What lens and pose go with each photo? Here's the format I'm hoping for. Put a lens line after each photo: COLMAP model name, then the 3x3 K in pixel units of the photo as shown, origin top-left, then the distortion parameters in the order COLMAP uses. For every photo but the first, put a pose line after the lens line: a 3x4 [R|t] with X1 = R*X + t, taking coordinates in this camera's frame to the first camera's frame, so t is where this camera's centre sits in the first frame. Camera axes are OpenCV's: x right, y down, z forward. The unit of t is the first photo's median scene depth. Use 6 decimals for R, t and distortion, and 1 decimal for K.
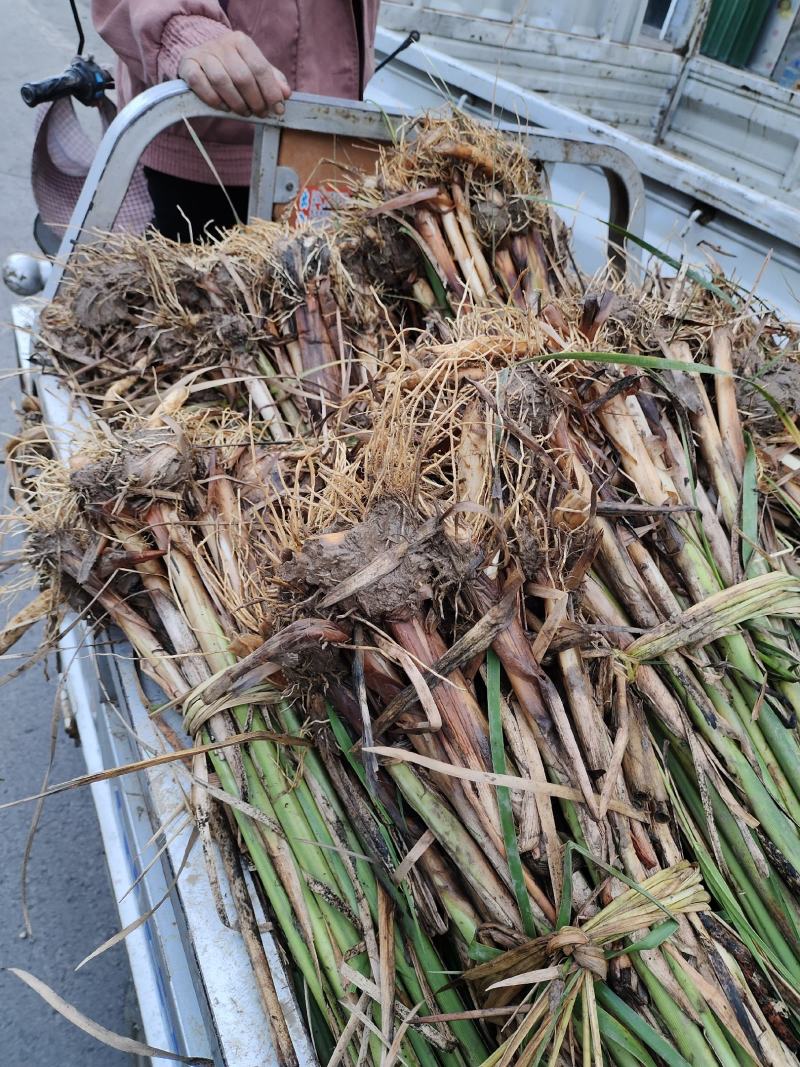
lens RADIAL K [[797.2, 0, 400.0], [0, 797.2, 533.5], [0, 0, 1]] dist [0.036612, -0.060377]
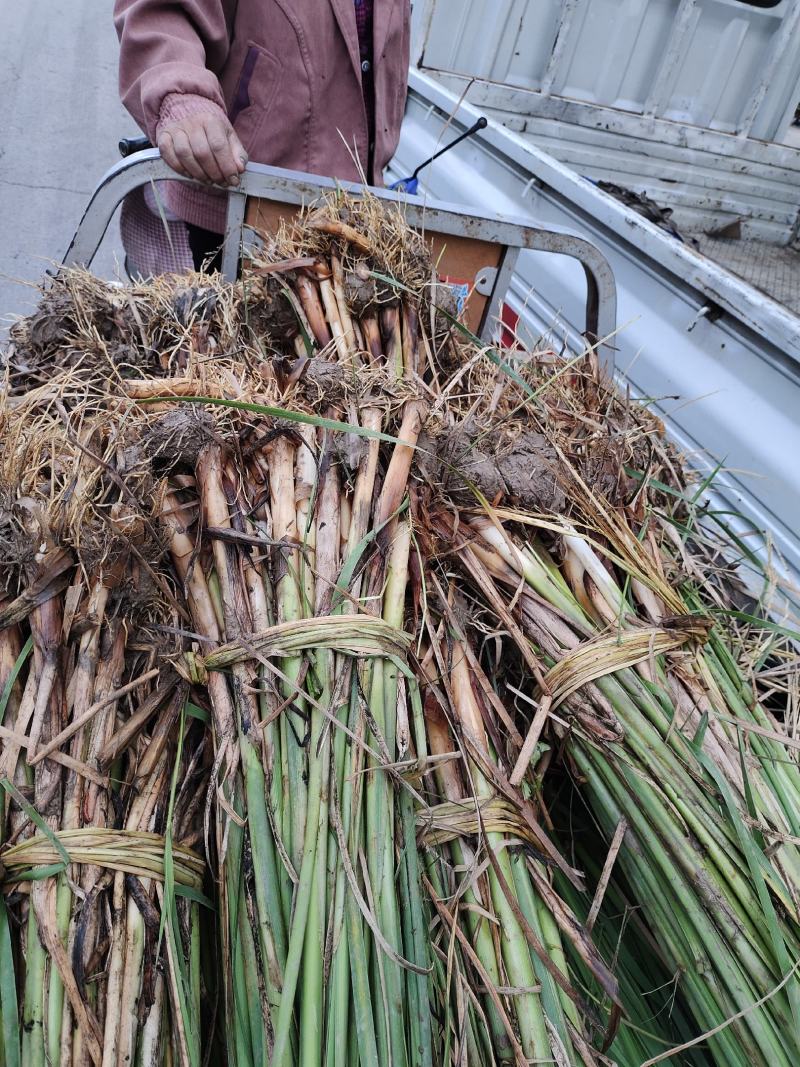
lens RADIAL K [[761.6, 0, 395.7], [0, 761.6, 551.9], [0, 0, 1]] dist [0.061748, -0.083373]
pose [[0.970782, 0.163933, -0.175238, 0.371416], [-0.170070, 0.985219, -0.020488, -0.013899], [0.169289, 0.049692, 0.984313, -0.031907]]
